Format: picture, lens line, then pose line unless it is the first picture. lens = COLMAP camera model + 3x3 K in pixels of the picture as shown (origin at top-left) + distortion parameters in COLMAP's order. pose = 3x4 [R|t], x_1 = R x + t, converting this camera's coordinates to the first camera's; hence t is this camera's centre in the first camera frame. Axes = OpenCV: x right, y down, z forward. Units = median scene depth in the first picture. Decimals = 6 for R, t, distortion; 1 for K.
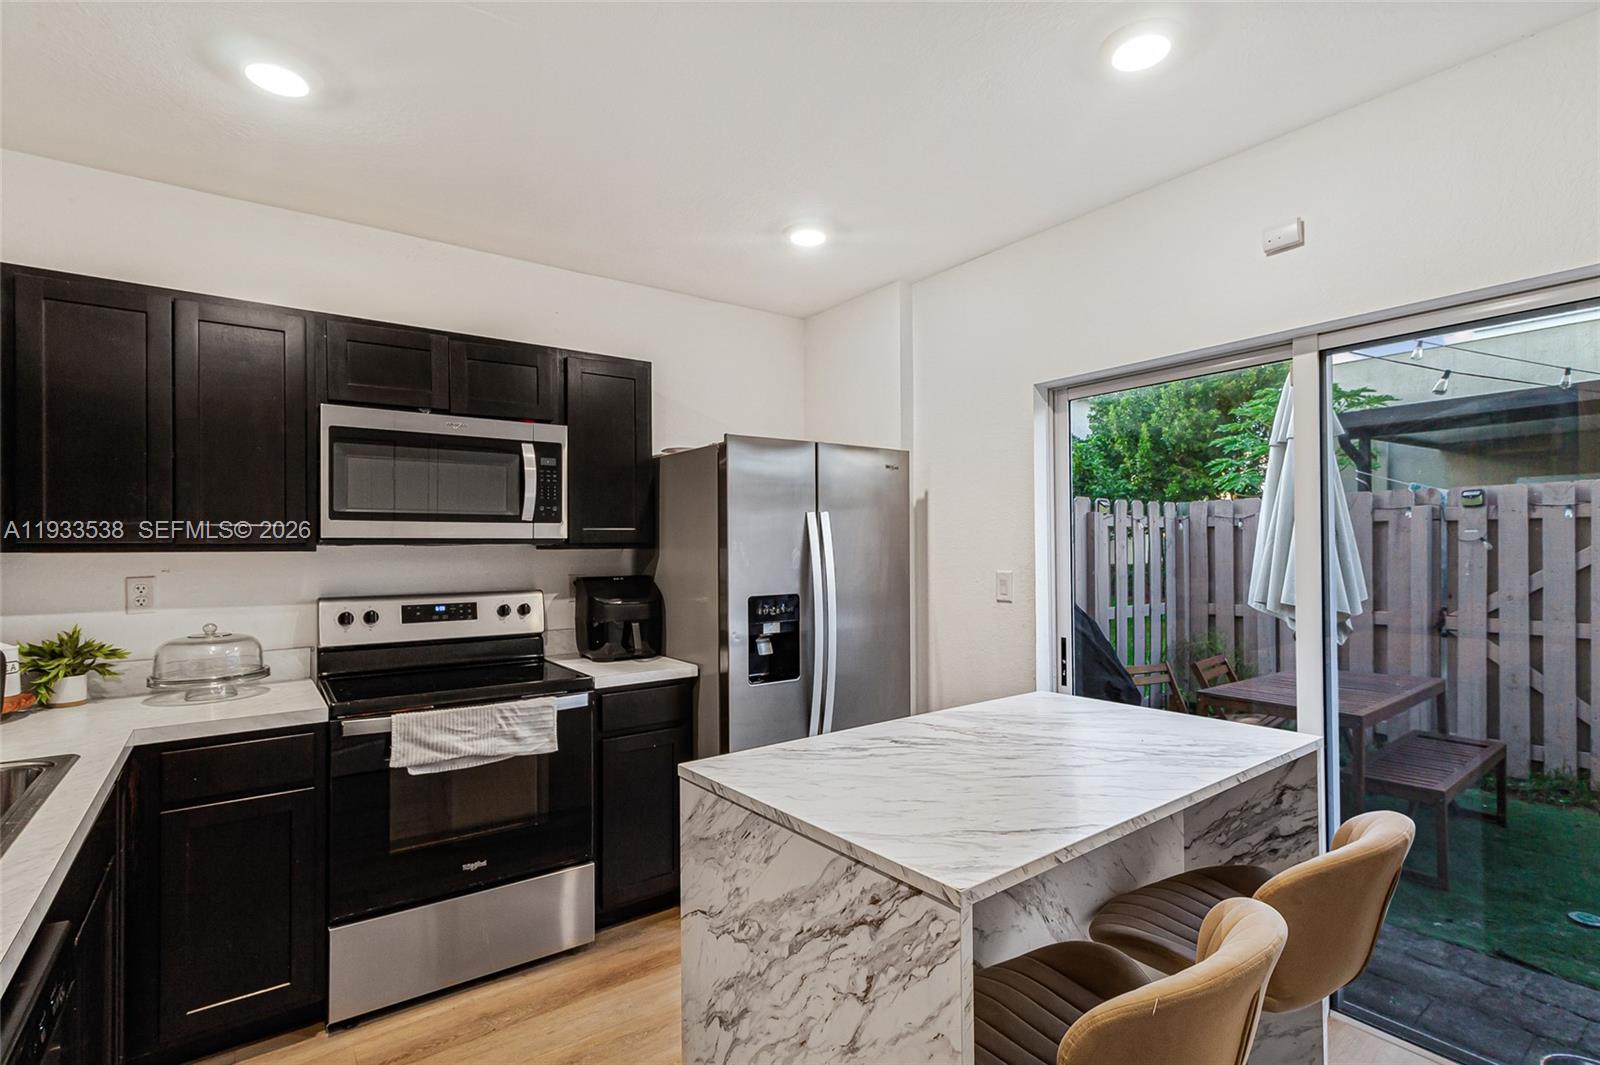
lens RADIAL K [[770.1, 0, 810.1], [0, 770.1, 542.1], [0, 0, 1]] dist [0.003900, 0.000174]
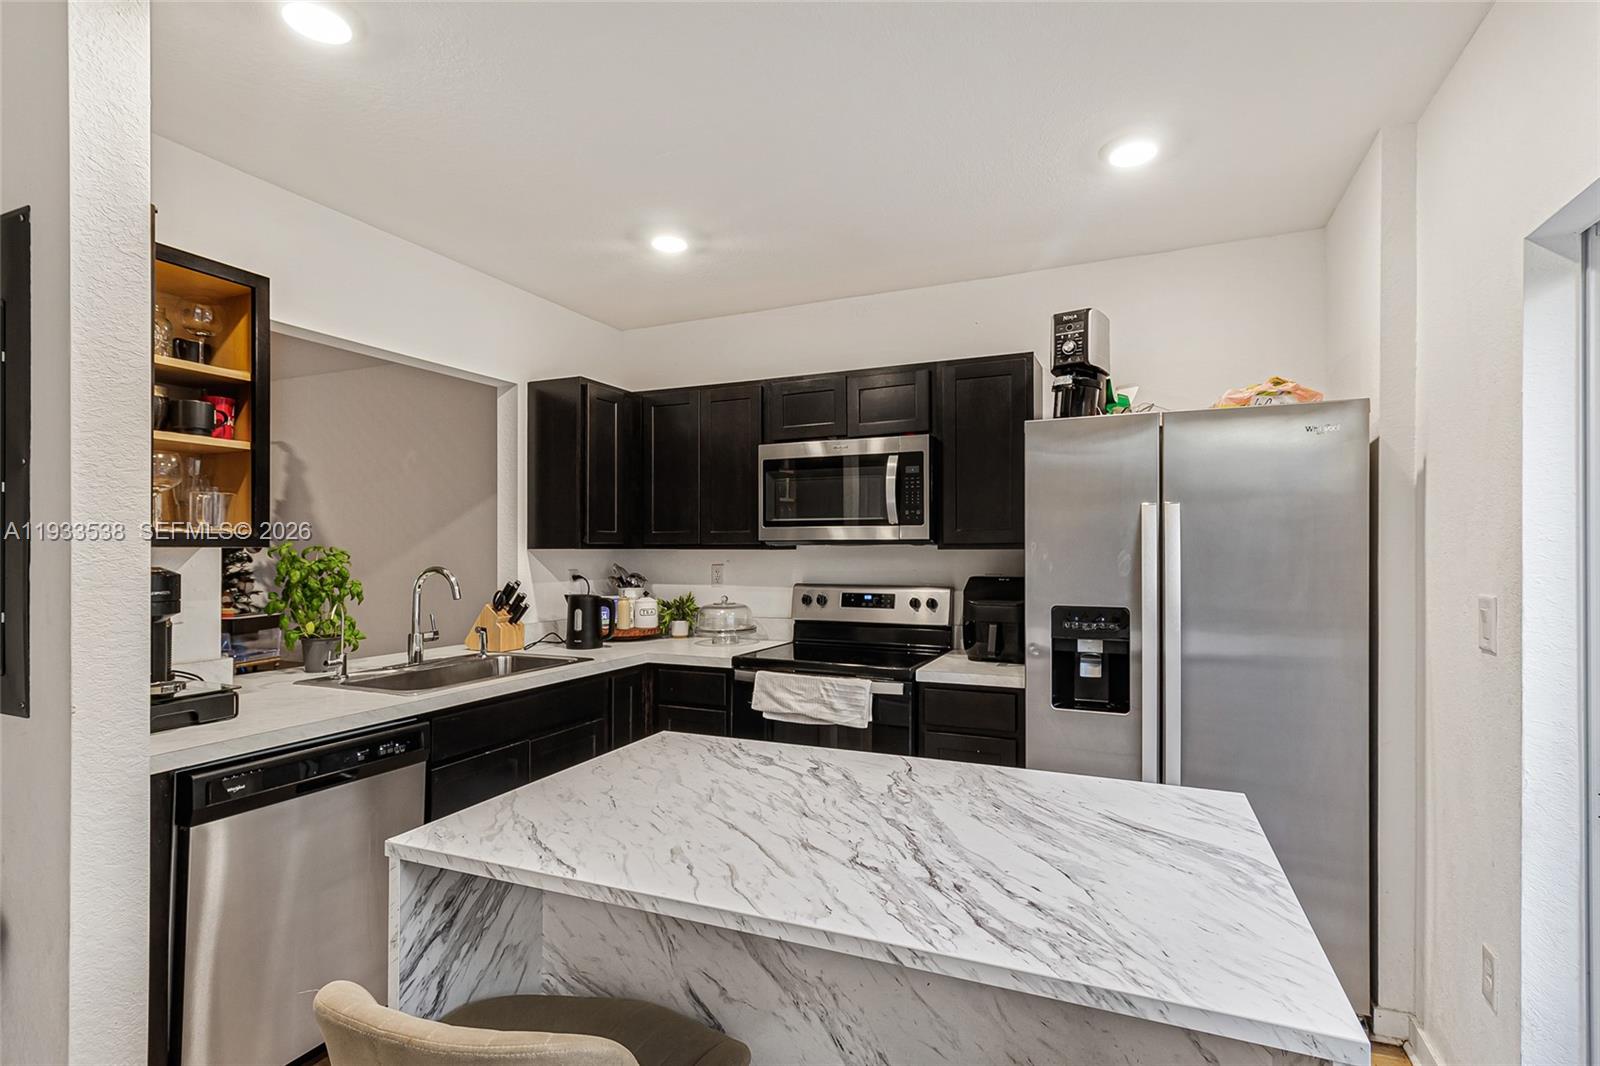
lens RADIAL K [[757.0, 0, 809.1], [0, 757.0, 550.7], [0, 0, 1]] dist [0.014764, 0.000085]
pose [[0.487832, 0.010341, -0.872876, 0.600099], [0.001816, 0.999916, 0.012861, -0.003437], [0.872936, -0.007859, 0.487772, 0.391319]]
